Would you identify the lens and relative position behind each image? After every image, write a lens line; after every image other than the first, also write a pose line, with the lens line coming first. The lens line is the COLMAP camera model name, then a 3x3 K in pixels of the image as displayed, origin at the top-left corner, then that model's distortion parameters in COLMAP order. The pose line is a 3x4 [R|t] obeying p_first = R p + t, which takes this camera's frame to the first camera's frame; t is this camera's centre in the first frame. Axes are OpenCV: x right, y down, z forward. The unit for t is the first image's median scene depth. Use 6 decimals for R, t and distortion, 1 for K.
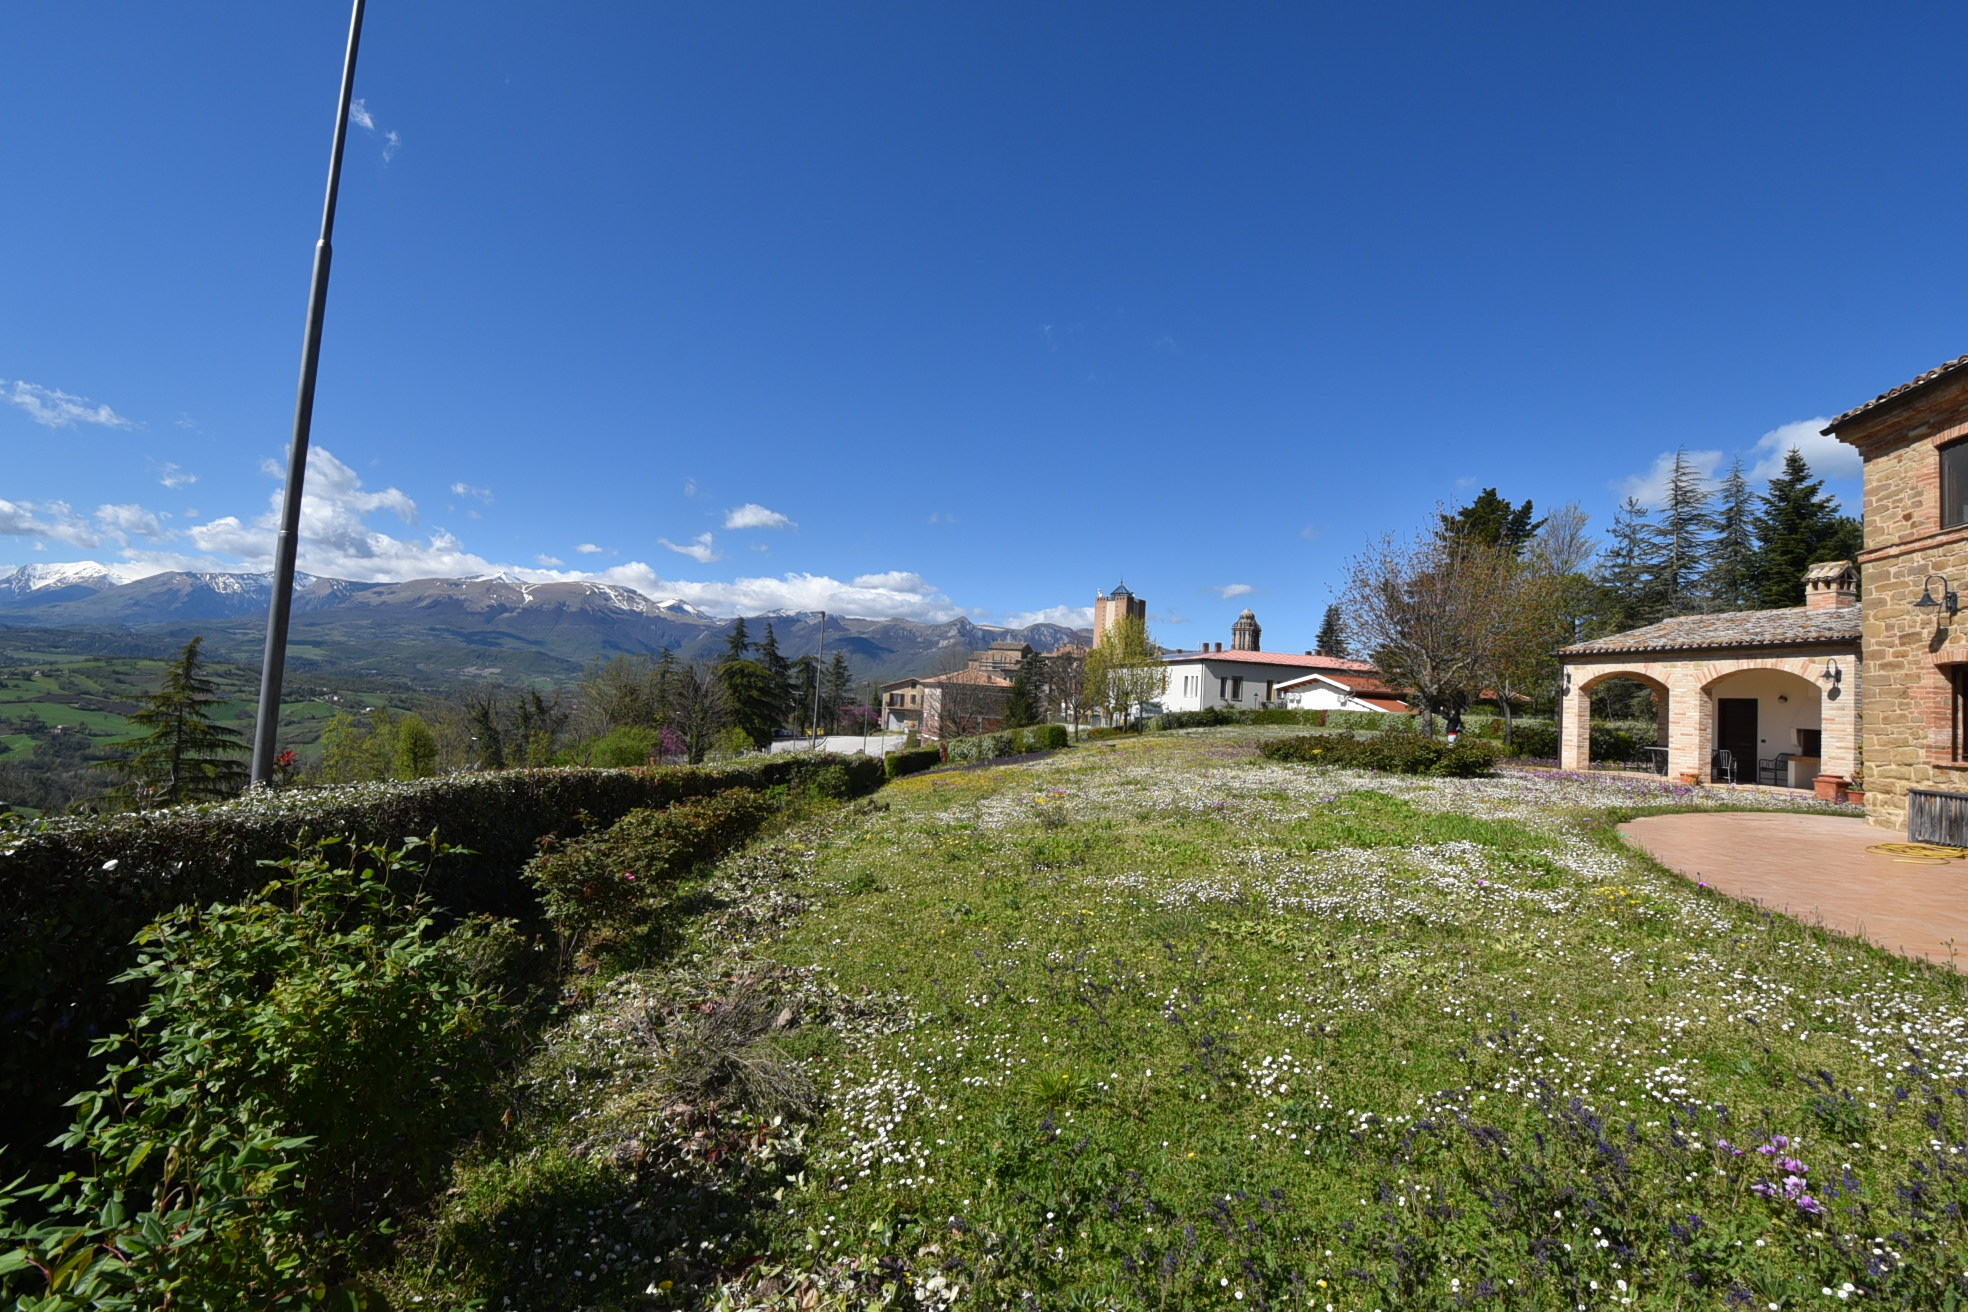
lens RADIAL K [[872.6, 0, 984.0], [0, 872.6, 656.0], [0, 0, 1]] dist [-0.001104, -0.000273]
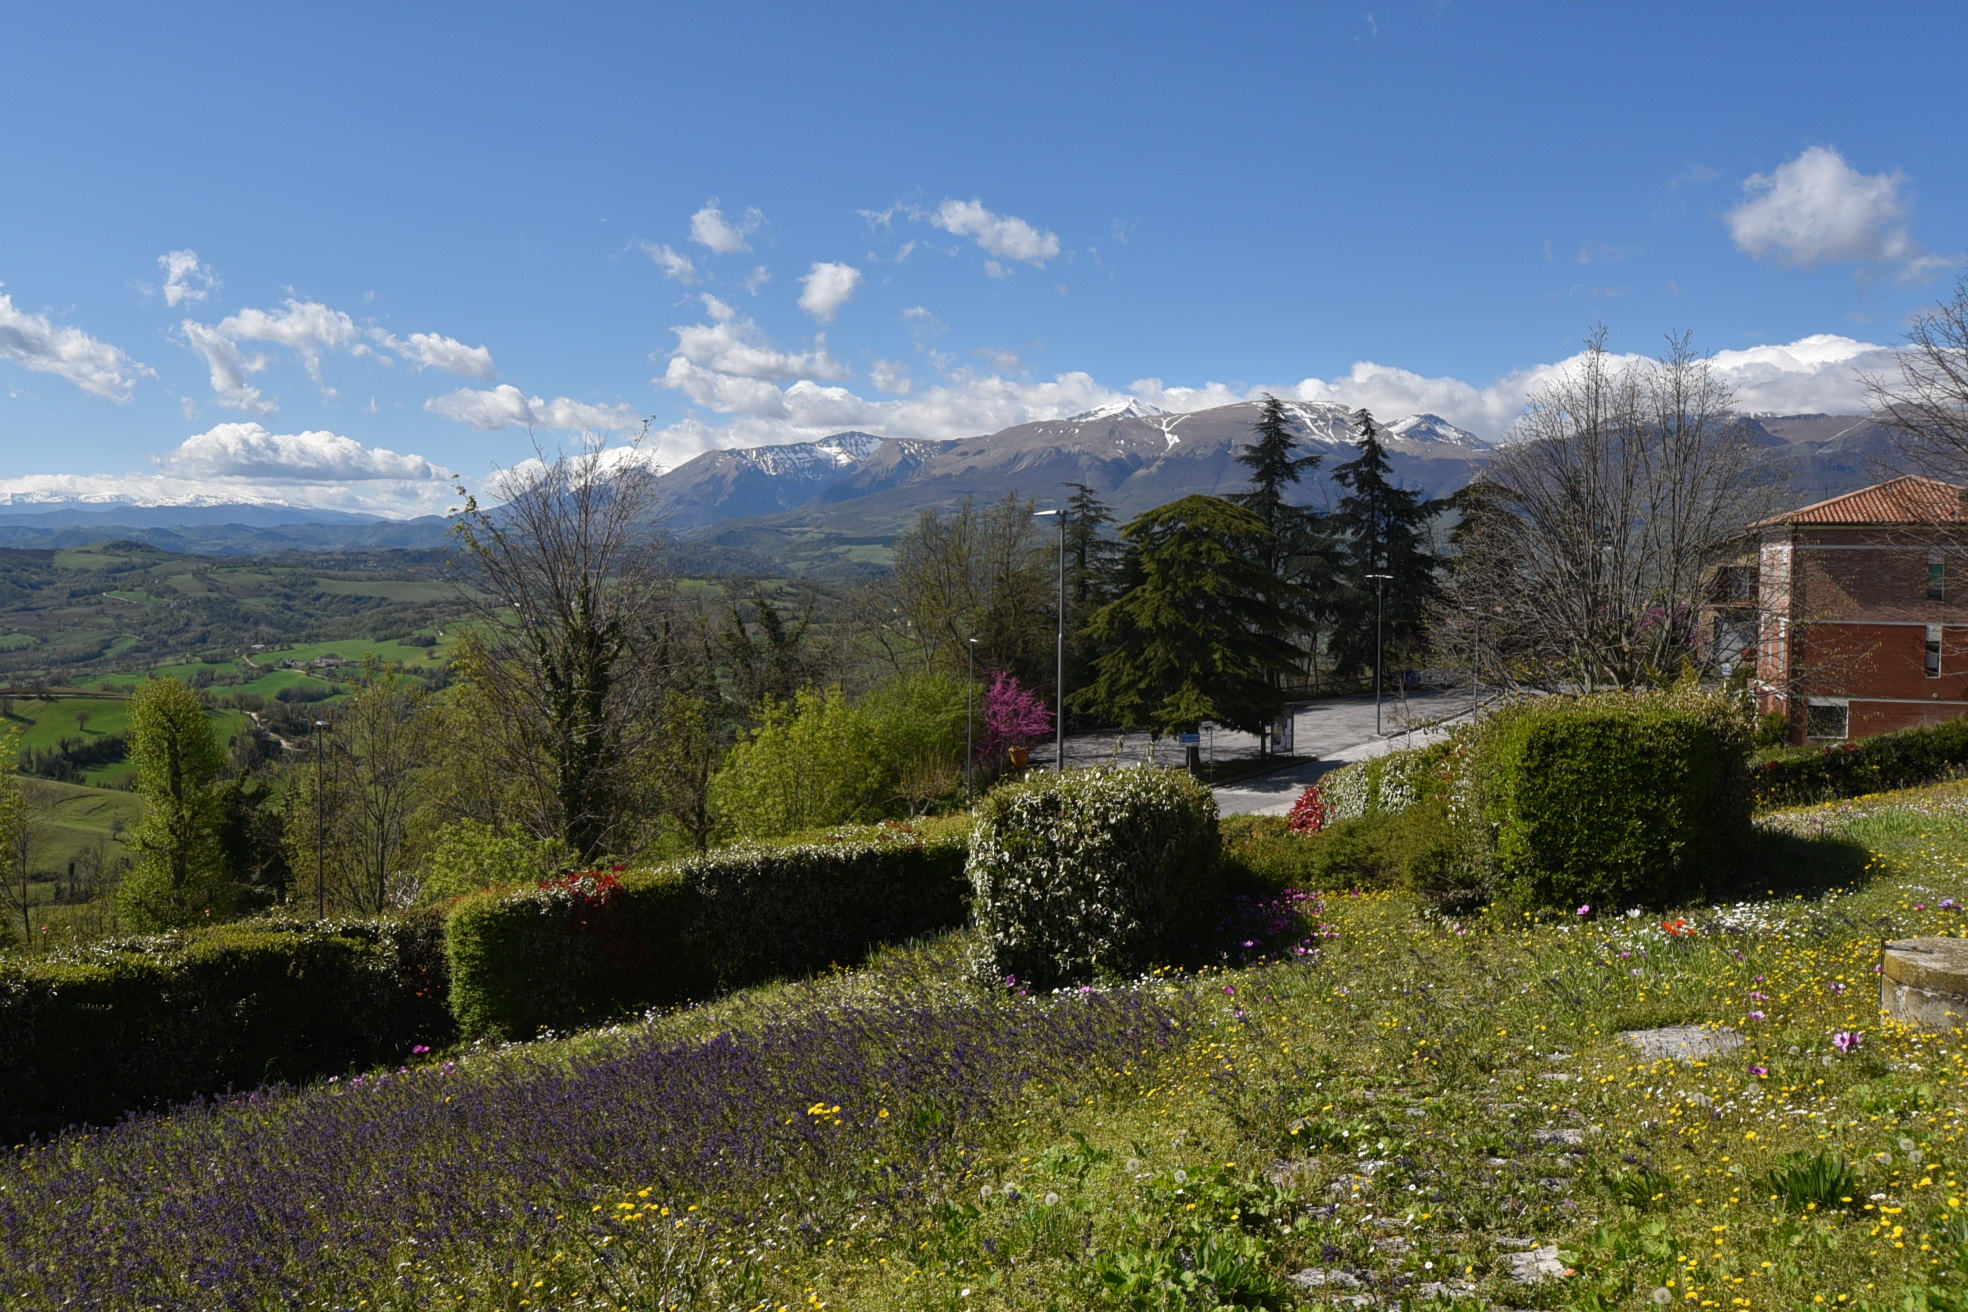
lens RADIAL K [[1633.5, 0, 984.0], [0, 1633.5, 656.0], [0, 0, 1]] dist [0.002900, 0.006006]
pose [[0.810365, -0.020207, -0.585577, 0.049977], [0.068191, 0.995866, 0.060002, 0.018004], [0.581944, -0.088555, 0.808393, 0.262121]]
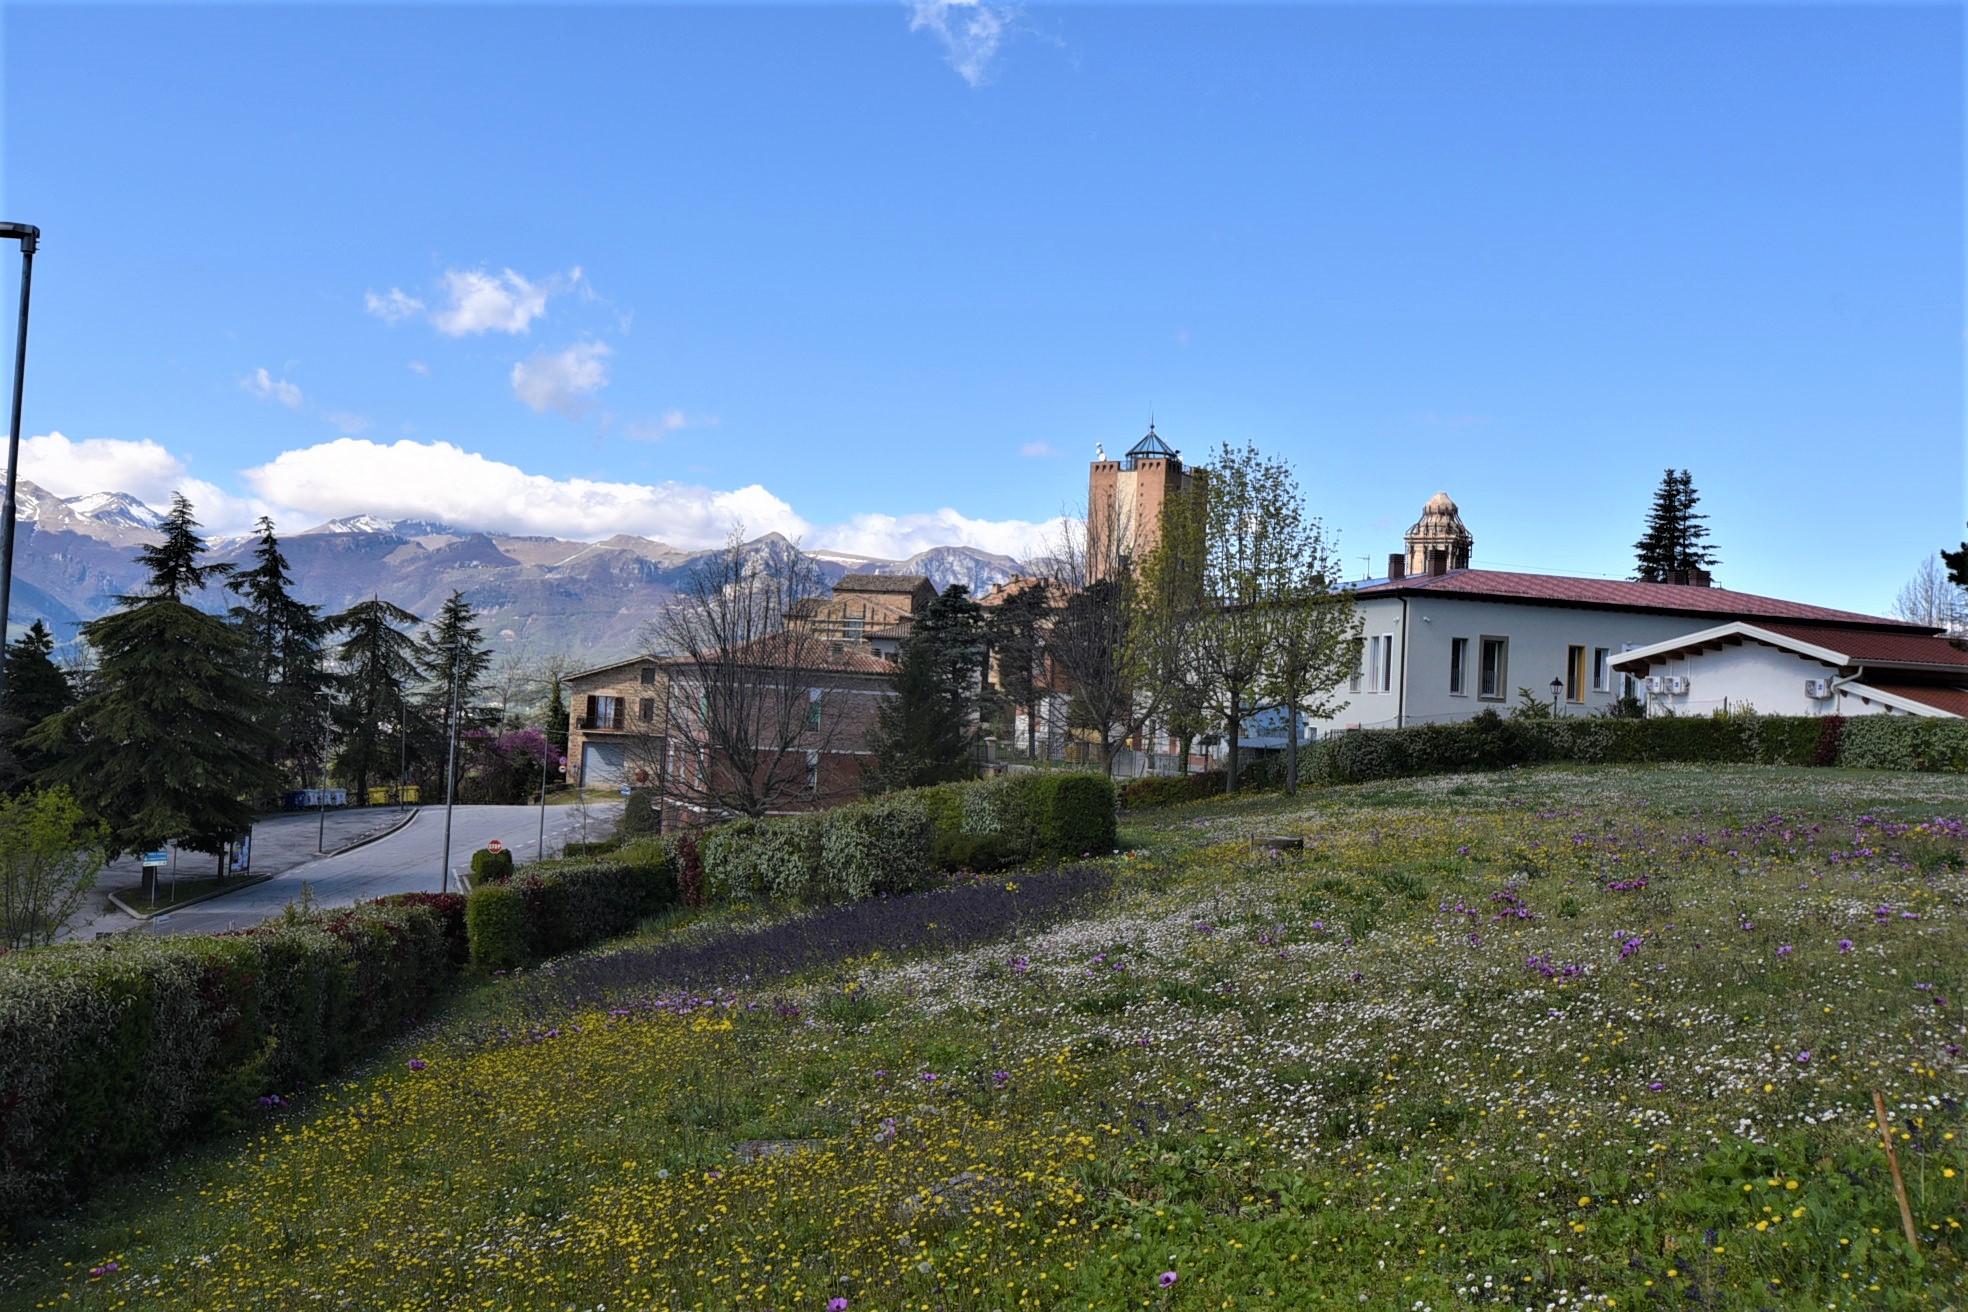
lens RADIAL K [[1871.6, 0, 1015.2], [0, 1871.6, 655.5], [0, 0, 1]] dist [-0.000226, 0.004003]
pose [[0.994694, -0.007150, 0.102629, -0.000721], [0.005282, 0.999816, 0.018461, 0.009833], [-0.102742, -0.017820, 0.994548, 0.130952]]
